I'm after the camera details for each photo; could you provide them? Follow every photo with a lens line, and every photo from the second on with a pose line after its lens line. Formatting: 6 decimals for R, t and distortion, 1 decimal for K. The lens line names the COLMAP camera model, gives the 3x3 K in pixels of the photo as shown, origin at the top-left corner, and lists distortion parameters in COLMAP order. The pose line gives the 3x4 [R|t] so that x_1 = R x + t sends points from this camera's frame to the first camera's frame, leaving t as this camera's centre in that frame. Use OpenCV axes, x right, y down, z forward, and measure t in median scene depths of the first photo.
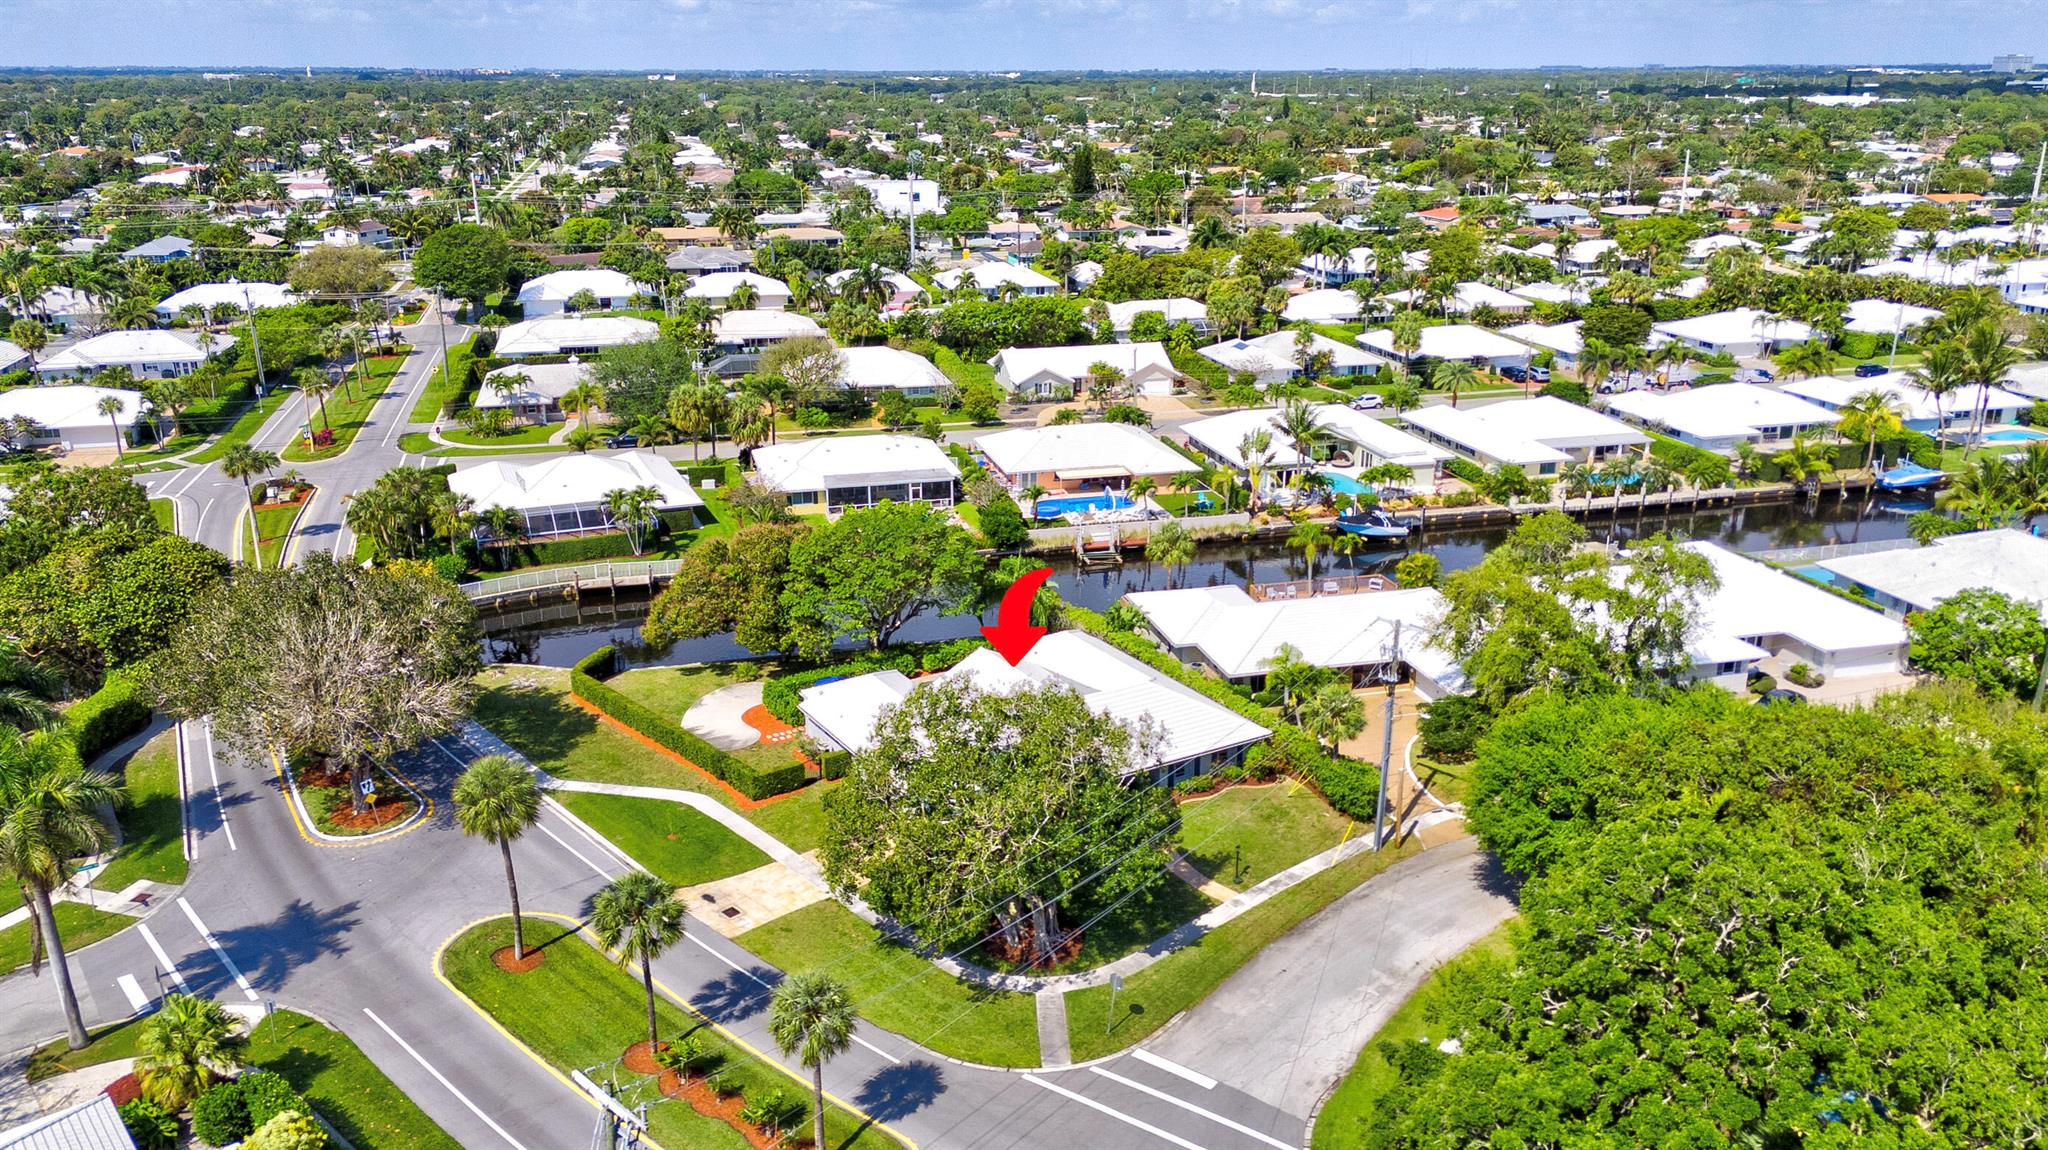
lens RADIAL K [[1485.9, 0, 1024.0], [0, 1485.9, 575.0], [0, 0, 1]] dist [0.082055, -0.098432]
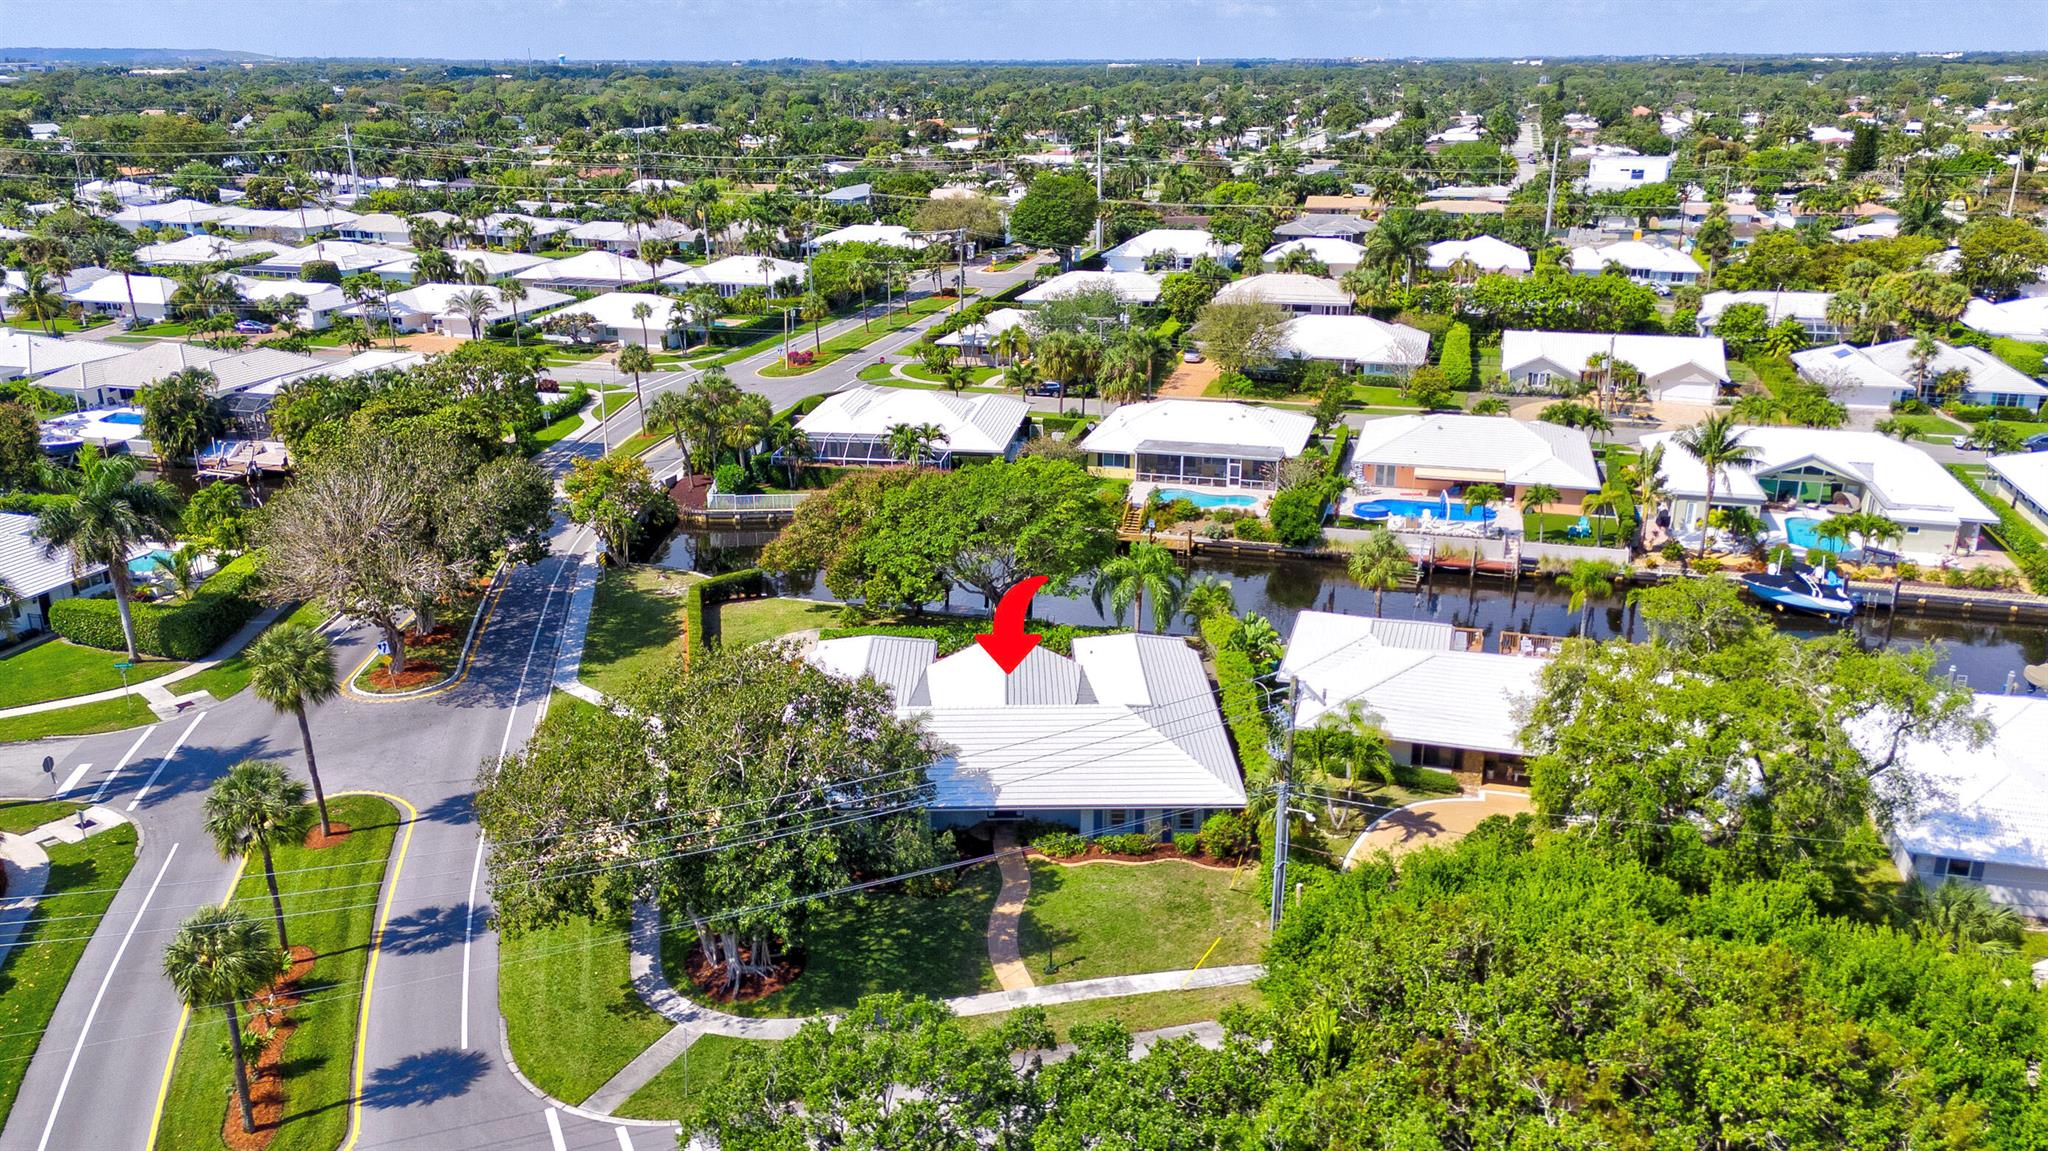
lens RADIAL K [[1485.9, 0, 1024.0], [0, 1485.9, 575.5], [0, 0, 1]] dist [0.082055, -0.098432]
pose [[0.865288, 0.161334, -0.474603, 0.255645], [-0.156583, 0.986407, 0.049836, -0.018477], [0.476192, 0.031192, 0.878788, 0.168248]]
